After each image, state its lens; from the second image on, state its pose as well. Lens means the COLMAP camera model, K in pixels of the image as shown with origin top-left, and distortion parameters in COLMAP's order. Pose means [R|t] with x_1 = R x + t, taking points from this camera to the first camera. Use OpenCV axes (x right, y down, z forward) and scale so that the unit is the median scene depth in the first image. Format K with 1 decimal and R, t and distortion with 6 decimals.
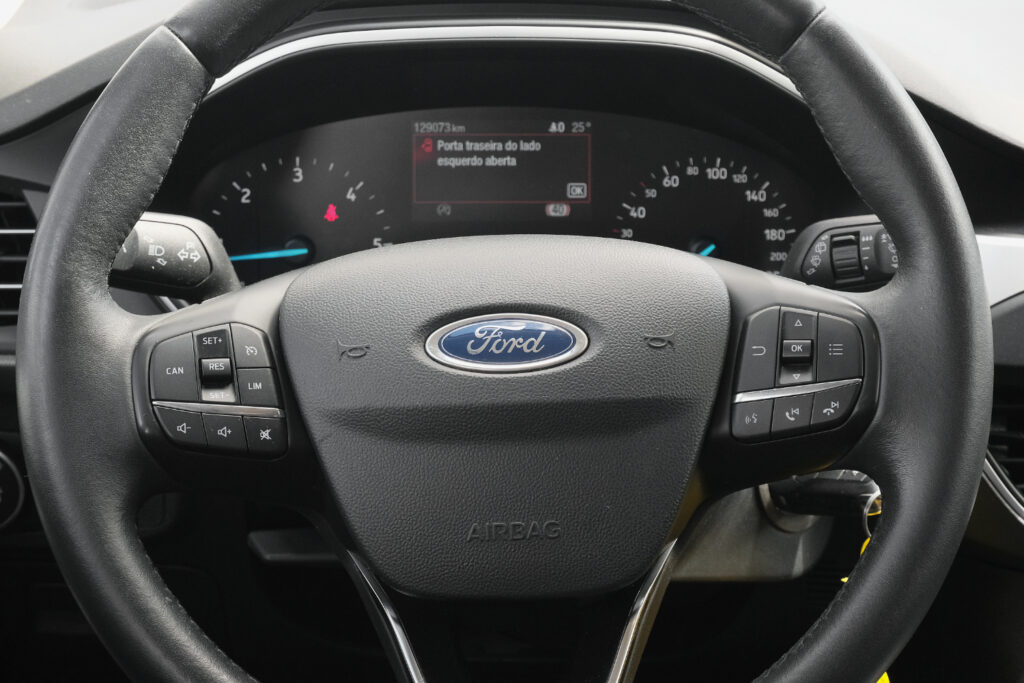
lens RADIAL K [[2002.8, 0, 512.0], [0, 2002.8, 341.5], [0, 0, 1]] dist [-0.056038, 0.110908]
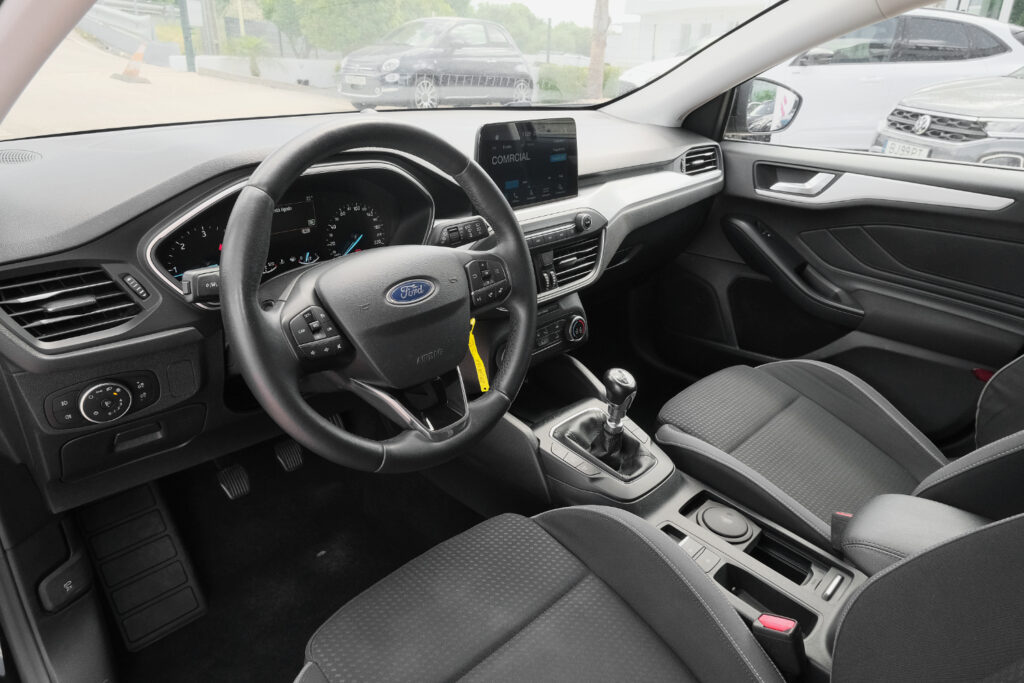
lens RADIAL K [[652.0, 0, 512.0], [0, 652.0, 341.5], [0, 0, 1]] dist [-0.005236, 0.001004]
pose [[0.715121, -0.270230, 0.644653, -0.500057], [0.136320, 0.958458, 0.250551, -0.138196], [-0.685579, -0.091295, 0.722251, 0.239364]]
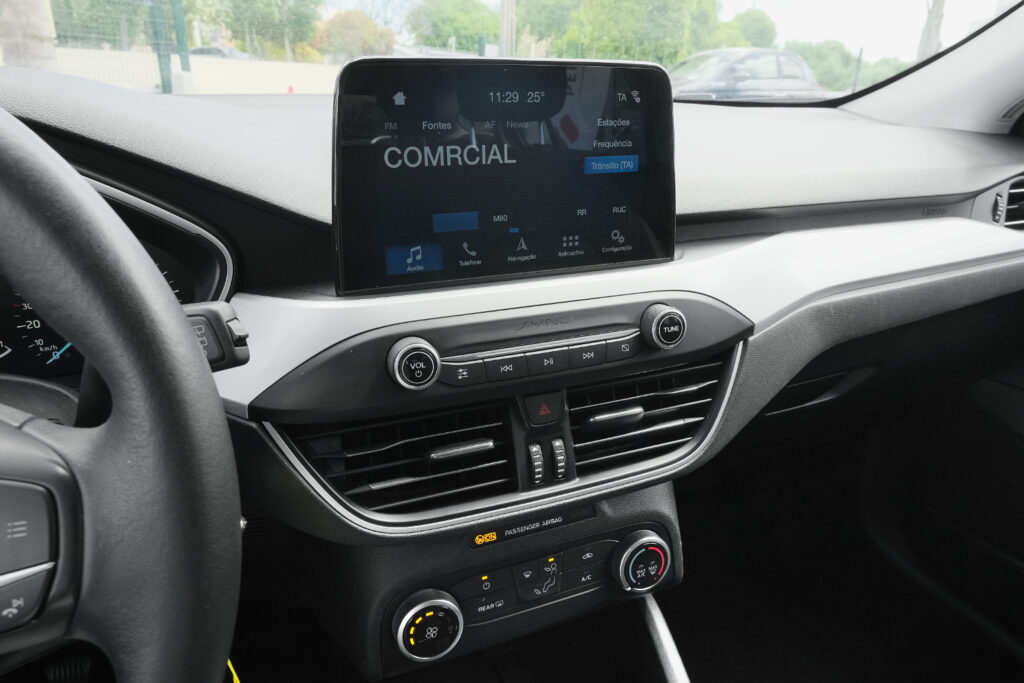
lens RADIAL K [[652.0, 0, 512.0], [0, 652.0, 341.5], [0, 0, 1]] dist [-0.005236, 0.001004]
pose [[0.936399, -0.125611, 0.327686, 0.269374], [0.078740, 0.985143, 0.152622, -0.095343], [-0.341989, -0.117113, 0.932378, 0.688830]]
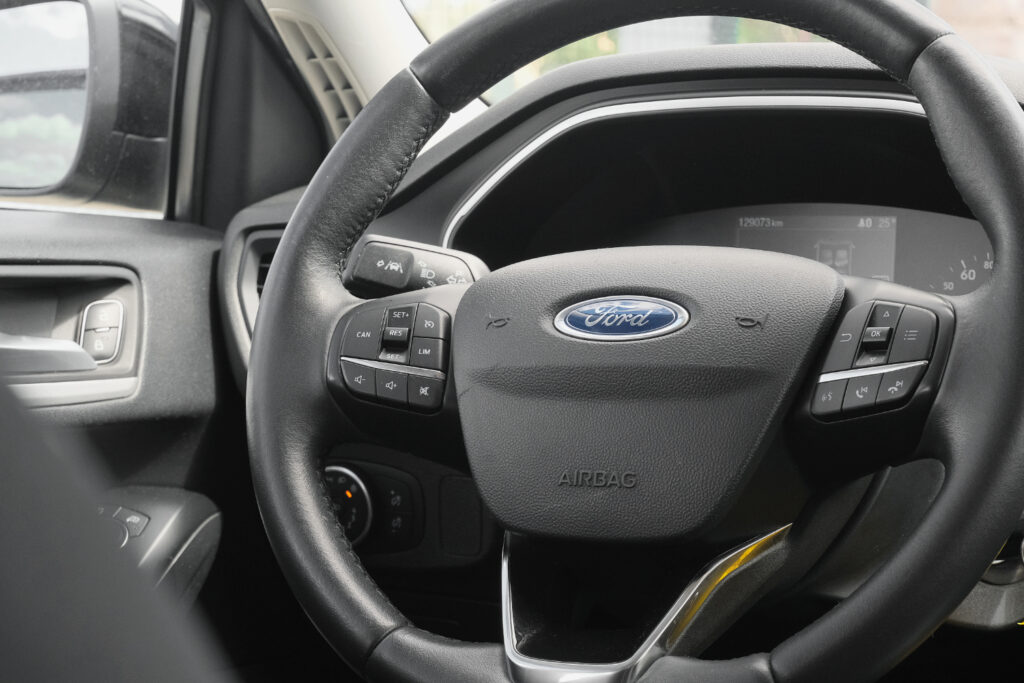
lens RADIAL K [[2002.8, 0, 512.0], [0, 2002.8, 341.5], [0, 0, 1]] dist [-0.056038, 0.110908]
pose [[0.893801, 0.032232, -0.447305, 0.441659], [-0.118573, 0.978904, -0.166395, 0.205322], [0.432505, 0.201762, 0.878767, -0.011197]]
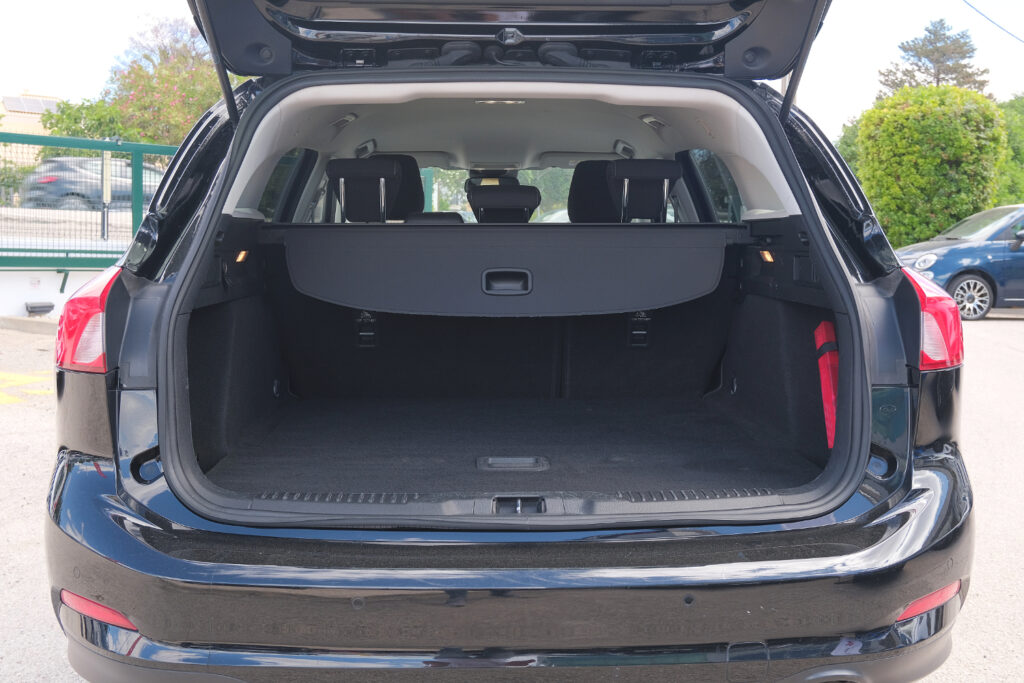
lens RADIAL K [[1087.9, 0, 512.0], [0, 1087.9, 341.5], [0, 0, 1]] dist [0.018971, 0.020249]
pose [[0.999866, -0.004626, 0.015715, 0.550260], [0.007069, 0.987229, -0.159149, 1.566807], [-0.014778, 0.159239, 0.987129, -5.507529]]
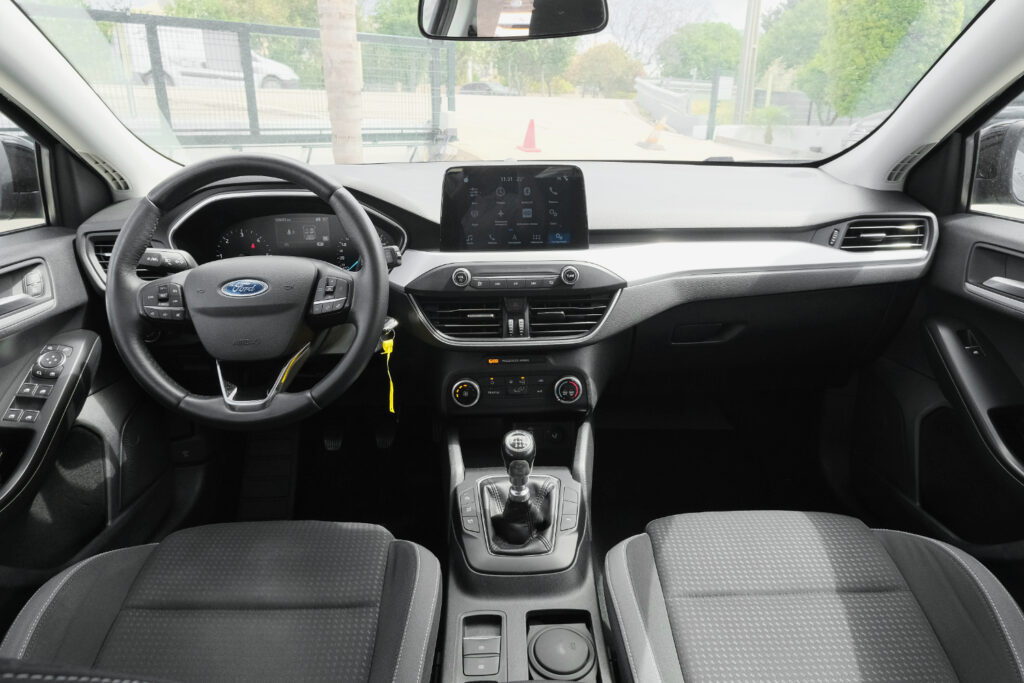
lens RADIAL K [[637.2, 0, 512.0], [0, 637.2, 341.5], [0, 0, 1]] dist [-0.003953, -0.005013]
pose [[0.999934, -0.011478, -0.000762, 0.456394], [0.011493, 0.994019, 0.108603, -0.021349], [-0.000490, -0.108604, 0.994085, -0.107812]]
